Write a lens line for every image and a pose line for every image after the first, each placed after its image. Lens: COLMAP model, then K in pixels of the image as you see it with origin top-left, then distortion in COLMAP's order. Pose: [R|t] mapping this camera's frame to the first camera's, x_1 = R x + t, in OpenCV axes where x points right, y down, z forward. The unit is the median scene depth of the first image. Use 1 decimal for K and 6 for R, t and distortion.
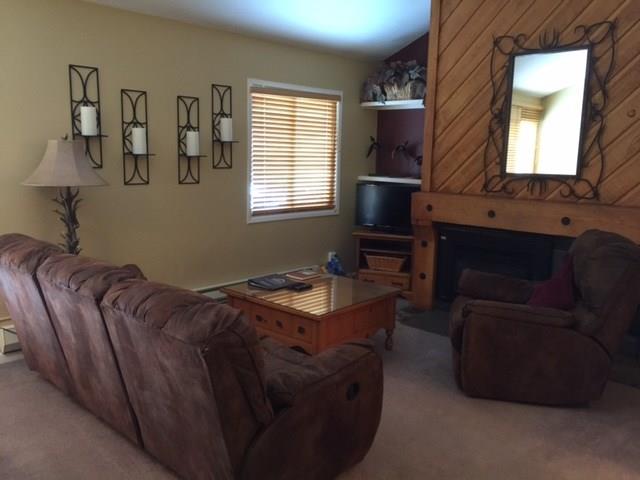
lens RADIAL K [[548.6, 0, 315.3], [0, 548.6, 236.5], [0, 0, 1]] dist [0.071971, -0.092065]
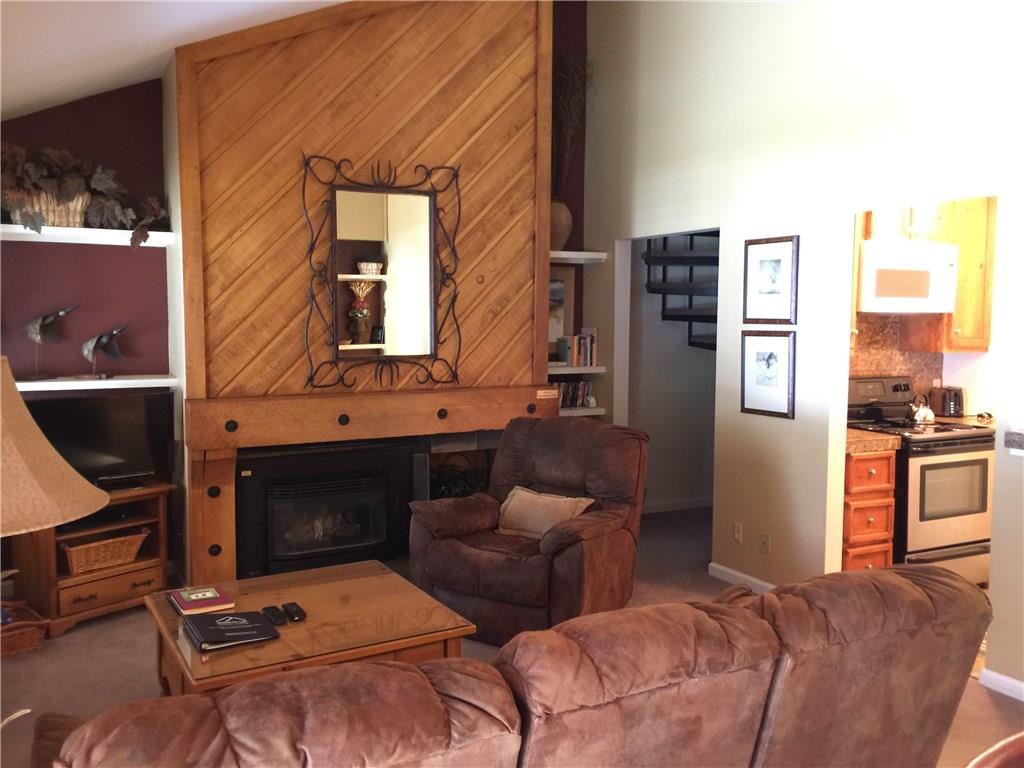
lens RADIAL K [[877.7, 0, 508.5], [0, 877.7, 382.6], [0, 0, 1]] dist [0.071971, -0.092065]
pose [[0.311068, -0.097254, 0.945399, -0.602230], [0.149522, 0.987370, 0.052374, -0.108450], [-0.938552, 0.125066, 0.321681, 0.461029]]
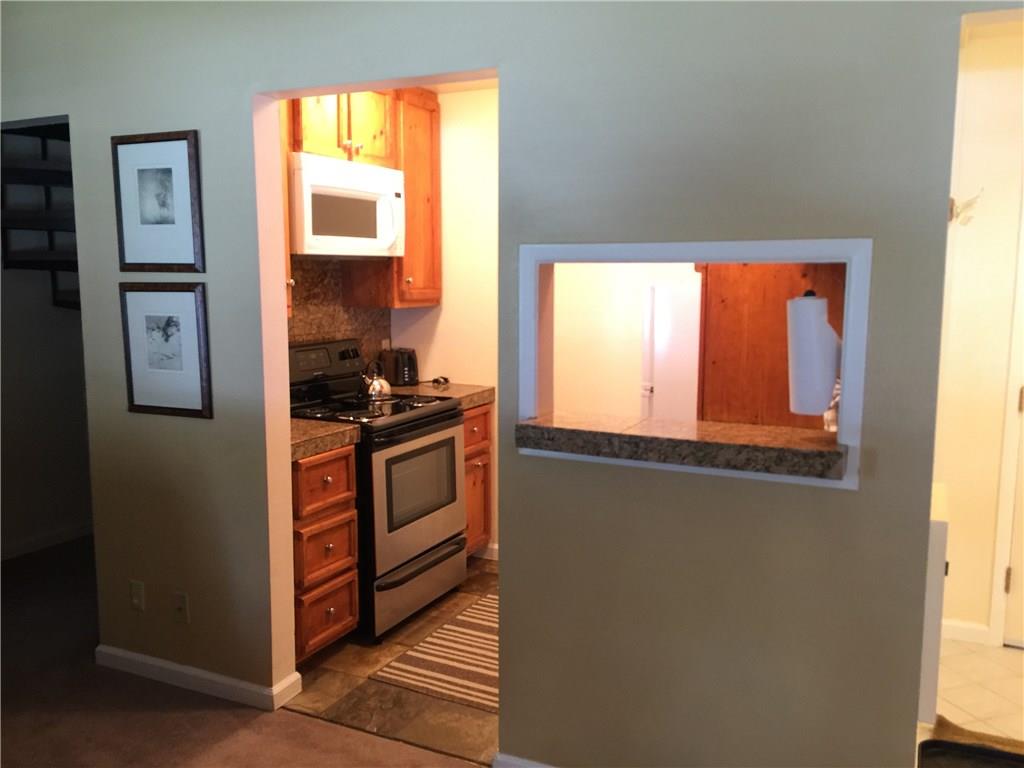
lens RADIAL K [[877.7, 0, 508.8], [0, 877.7, 377.5], [0, 0, 1]] dist [0.071971, -0.092065]
pose [[-0.311227, -0.142748, 0.939553, -0.236410], [0.140408, 0.970897, 0.194021, -0.091879], [-0.939906, 0.192305, -0.282127, 0.457247]]
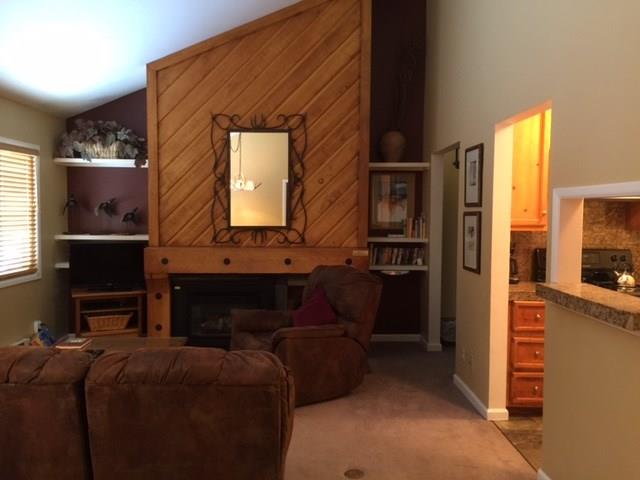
lens RADIAL K [[548.6, 0, 317.6], [0, 548.6, 236.6], [0, 0, 1]] dist [0.071971, -0.092065]
pose [[0.706997, -0.049671, 0.705470, -0.356493], [0.117811, 0.991864, -0.048231, -0.013735], [-0.697334, 0.117211, 0.707097, 0.037060]]
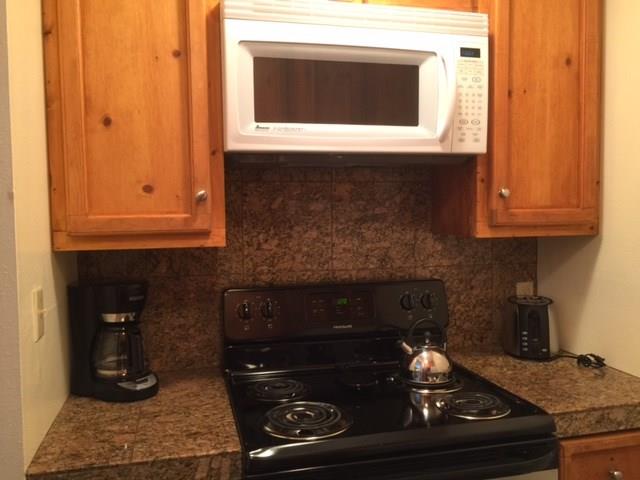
lens RADIAL K [[548.6, 0, 322.9], [0, 548.6, 236.7], [0, 0, 1]] dist [0.071971, -0.092065]
pose [[0.532372, -0.074438, 0.843231, 0.305785], [0.158657, 0.987248, -0.013016, -0.013998], [-0.831509, 0.140714, 0.537393, 0.190792]]
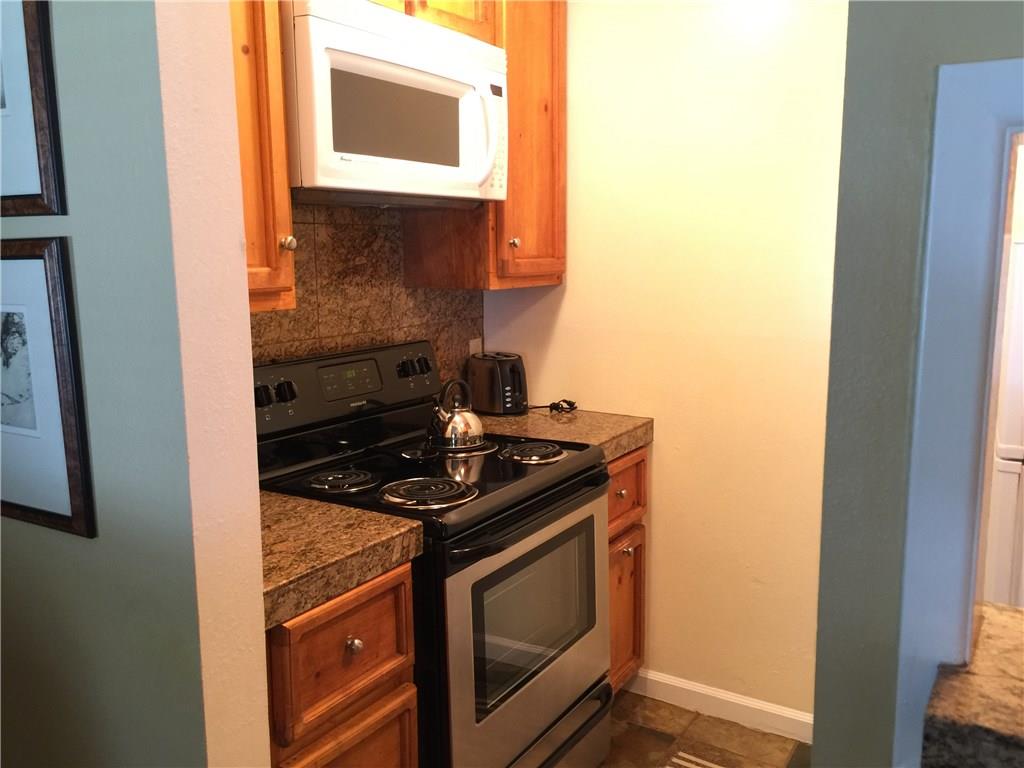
lens RADIAL K [[877.7, 0, 509.5], [0, 877.7, 384.0], [0, 0, 1]] dist [0.071971, -0.092065]
pose [[-0.209741, -0.174690, 0.962025, 0.132931], [0.157135, 0.965099, 0.209507, -0.057020], [-0.965048, 0.195110, -0.174970, 0.391956]]
